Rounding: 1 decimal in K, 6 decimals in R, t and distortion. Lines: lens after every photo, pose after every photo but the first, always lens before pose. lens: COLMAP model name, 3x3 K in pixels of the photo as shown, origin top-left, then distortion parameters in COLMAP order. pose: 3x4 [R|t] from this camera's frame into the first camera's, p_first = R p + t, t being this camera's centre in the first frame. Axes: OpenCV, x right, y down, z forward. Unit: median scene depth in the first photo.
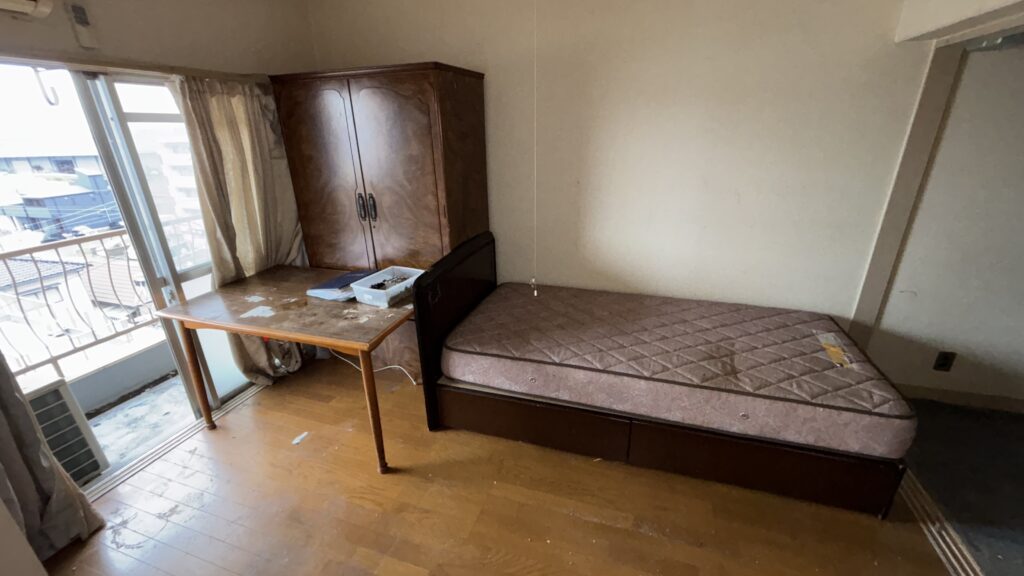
lens RADIAL K [[410.6, 0, 512.0], [0, 410.6, 288.0], [0, 0, 1]] dist [0.000656, 0.000053]
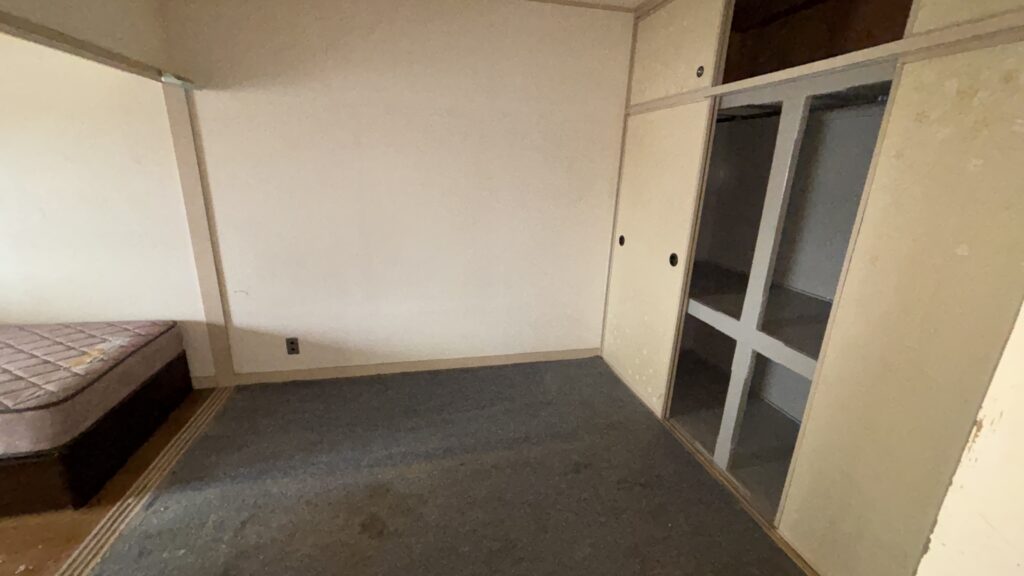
lens RADIAL K [[410.6, 0, 512.0], [0, 410.6, 288.0], [0, 0, 1]] dist [0.000656, 0.000053]
pose [[0.851235, -0.094415, 0.516221, 1.015457], [0.135262, 0.989920, -0.041990, 0.150955], [-0.507053, 0.105568, 0.855426, -0.377307]]
